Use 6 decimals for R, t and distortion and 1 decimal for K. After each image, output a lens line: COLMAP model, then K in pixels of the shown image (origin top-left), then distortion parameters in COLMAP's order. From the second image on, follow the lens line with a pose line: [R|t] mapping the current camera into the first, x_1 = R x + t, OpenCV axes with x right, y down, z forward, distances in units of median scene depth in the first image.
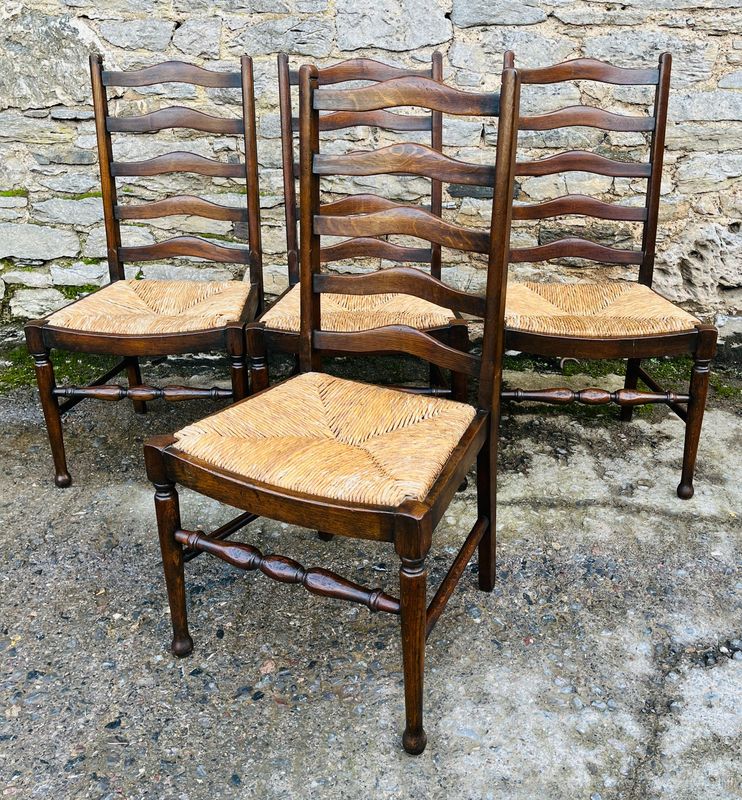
lens RADIAL K [[818.3, 0, 399.8], [0, 818.3, 340.7], [0, 0, 1]] dist [0.027969, -0.002227]
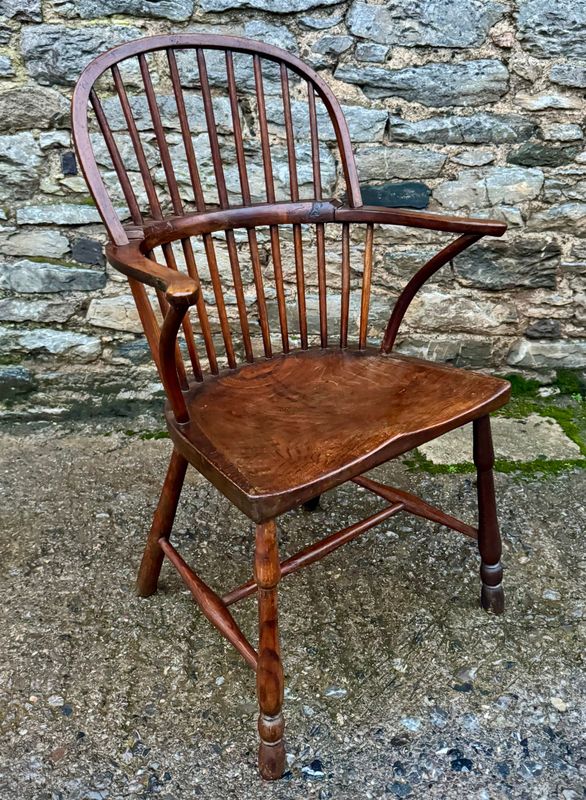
lens RADIAL K [[692.4, 0, 296.6], [0, 692.4, 376.0], [0, 0, 1]] dist [0.117913, -0.238290]
pose [[0.995381, -0.030703, 0.090964, -0.055781], [0.026159, 0.998369, 0.050738, -0.046763], [-0.092374, -0.048124, 0.994561, 0.321904]]
